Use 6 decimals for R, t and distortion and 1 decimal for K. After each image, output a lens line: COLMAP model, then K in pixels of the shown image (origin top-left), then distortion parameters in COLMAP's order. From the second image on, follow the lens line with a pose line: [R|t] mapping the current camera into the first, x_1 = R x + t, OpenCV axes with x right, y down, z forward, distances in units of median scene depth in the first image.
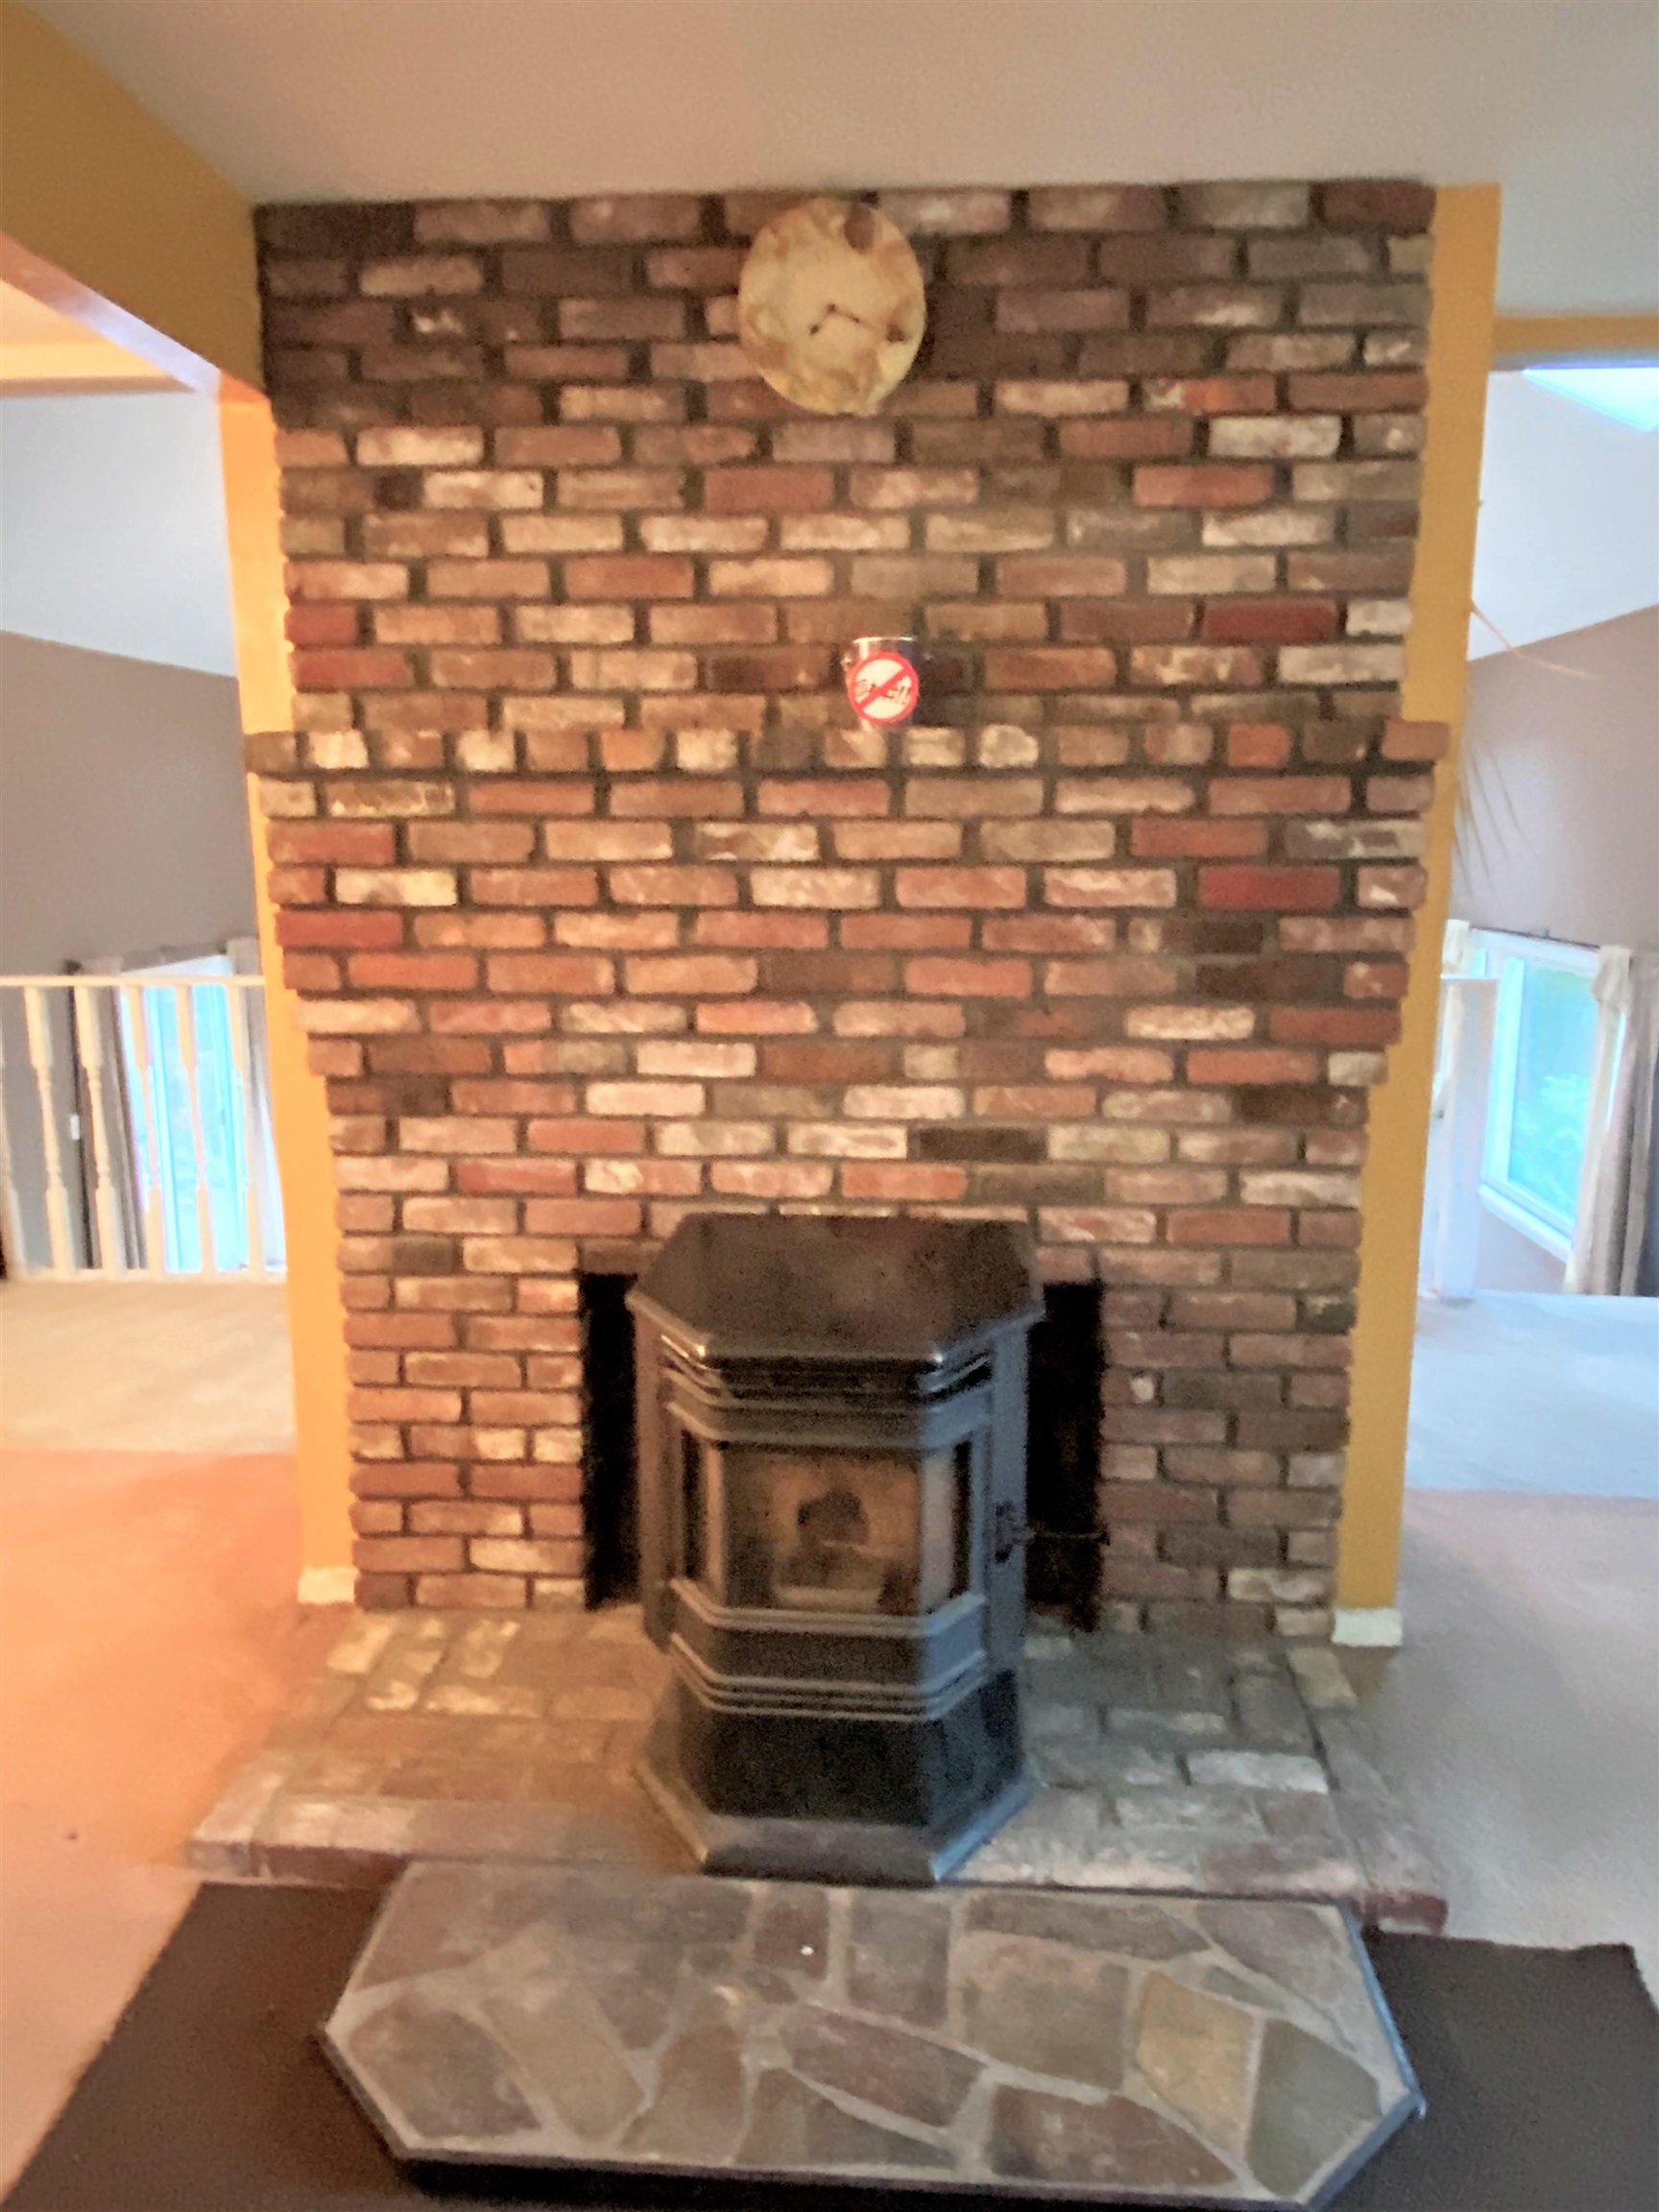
lens RADIAL K [[1515.1, 0, 815.2], [0, 1515.1, 1103.9], [0, 0, 1]] dist [0.055551, -0.047737]
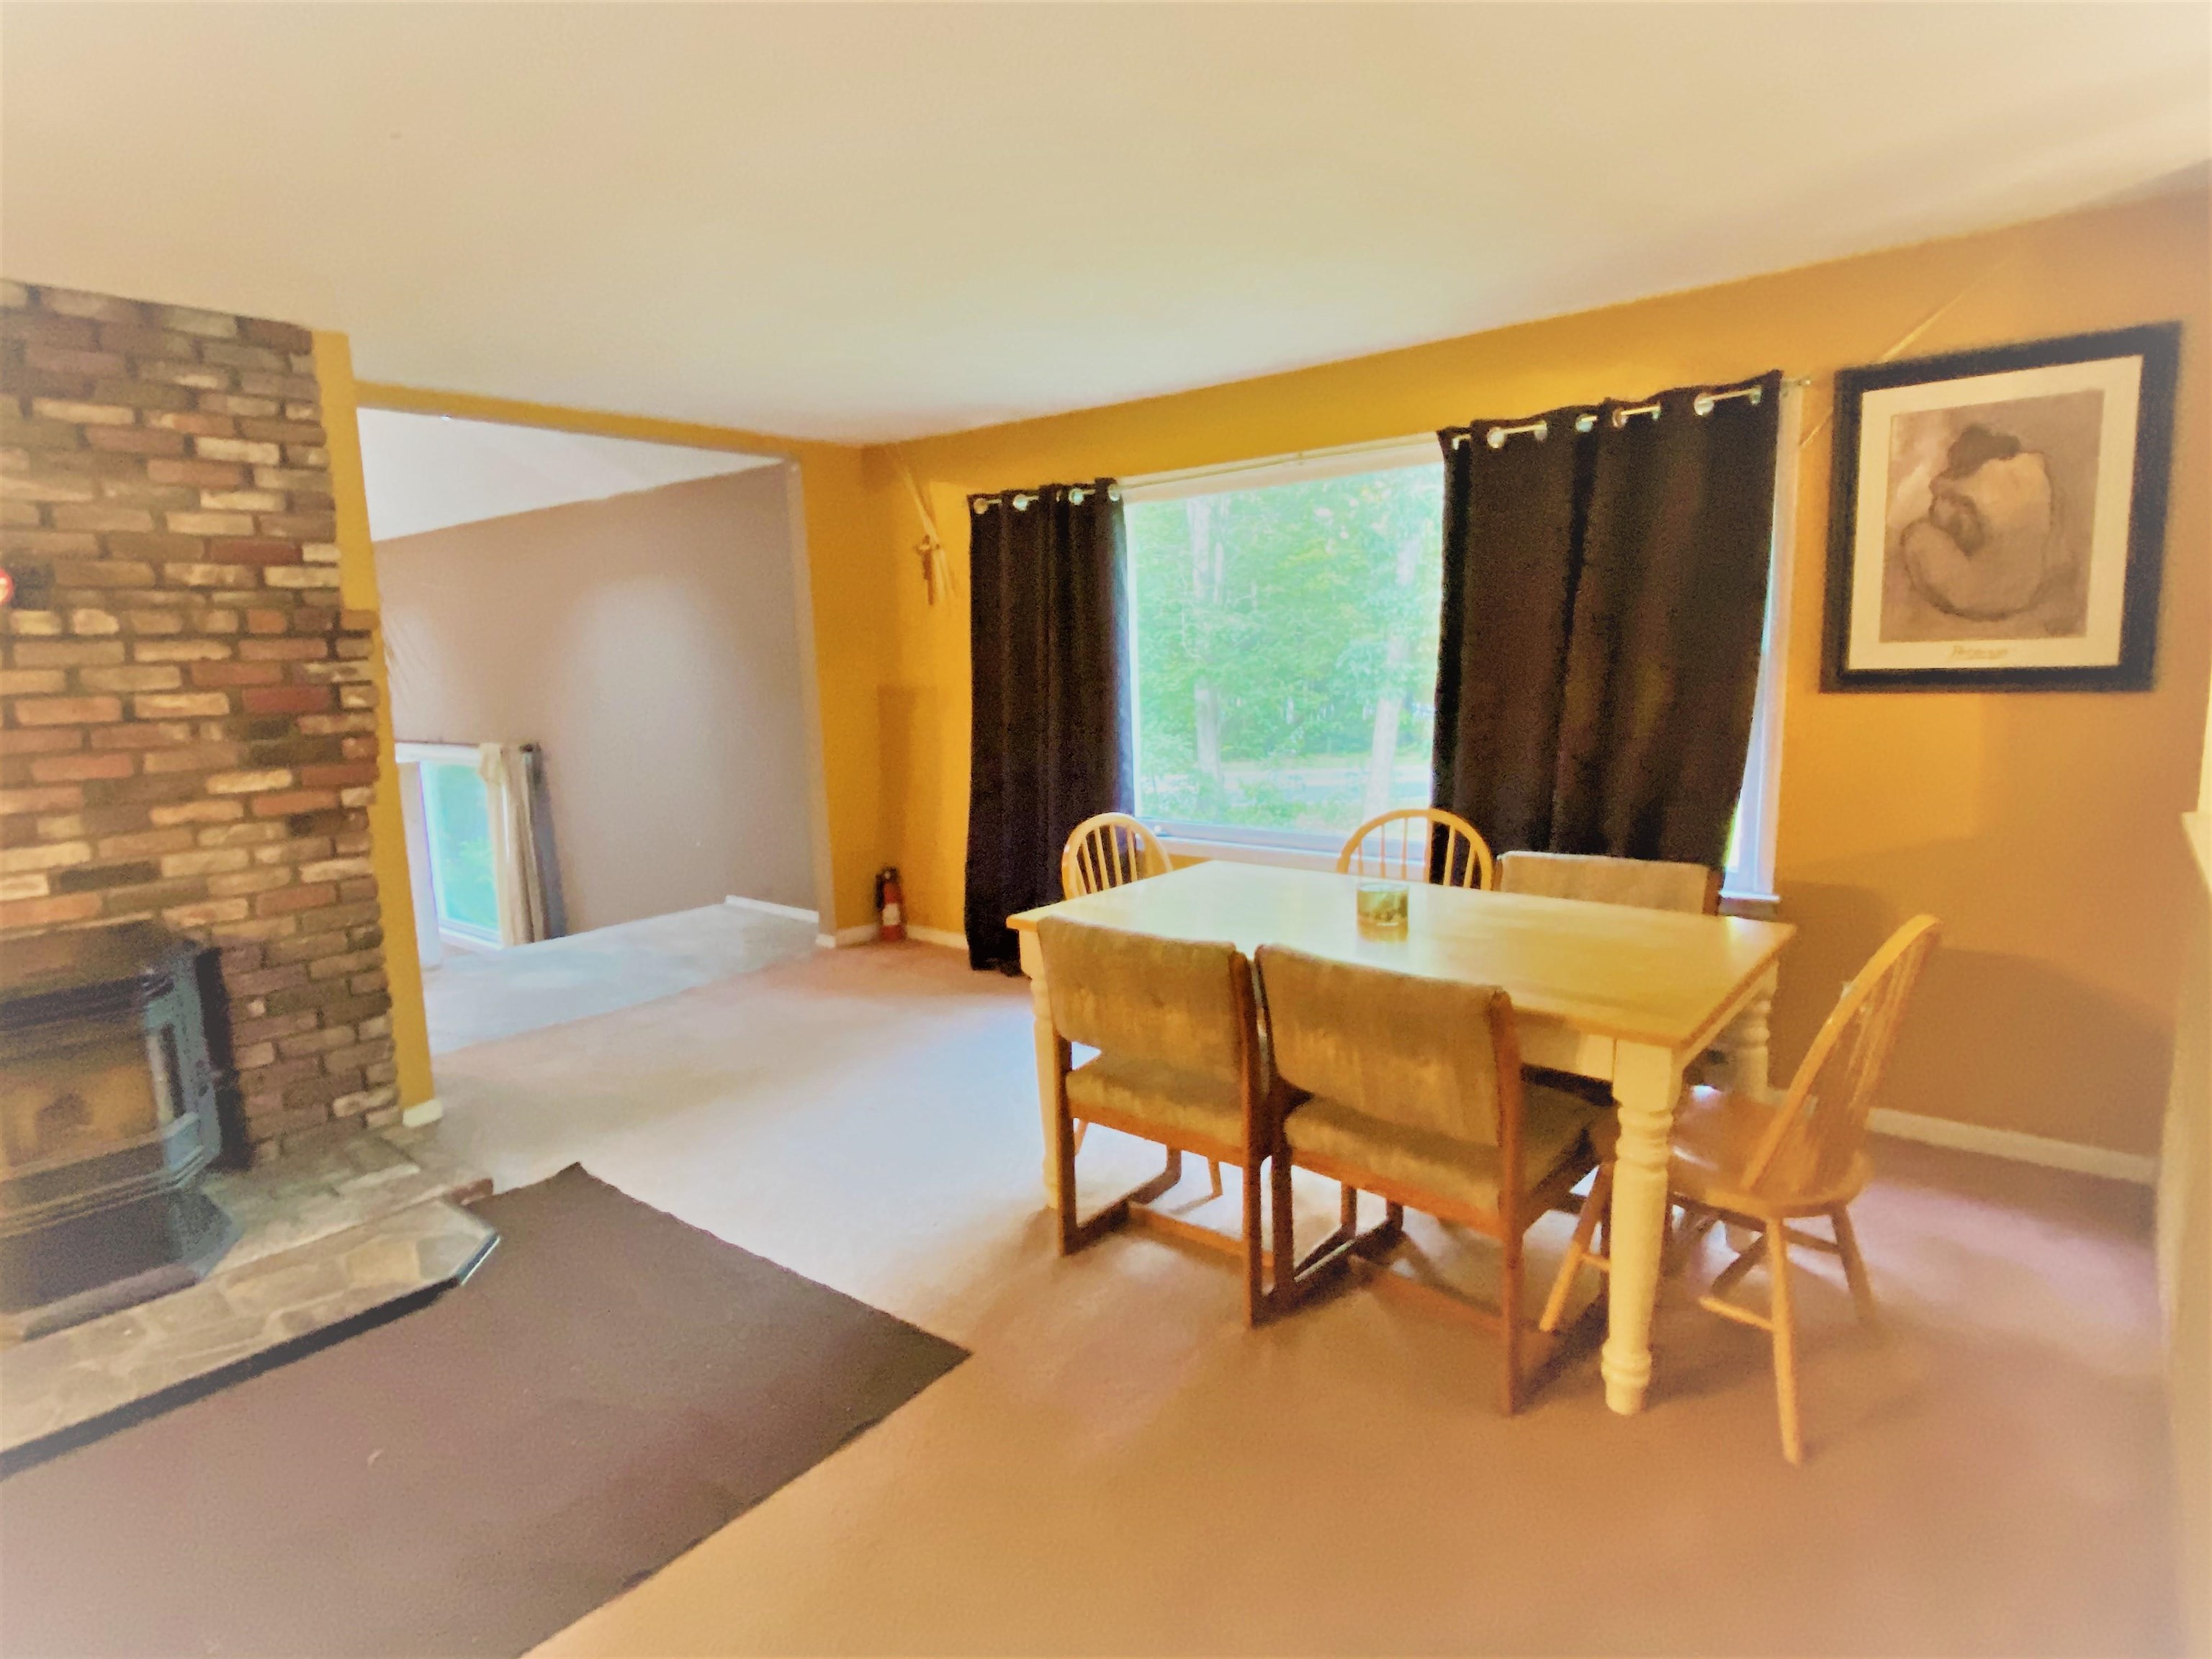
lens RADIAL K [[1183.5, 0, 1095.6], [0, 1183.5, 822.7], [0, 0, 1]] dist [-0.018137, 0.001186]
pose [[0.576601, -0.136444, 0.805552, -0.275262], [0.176153, 0.983529, 0.040502, 0.106805], [-0.797810, 0.118548, 0.591139, -0.534605]]
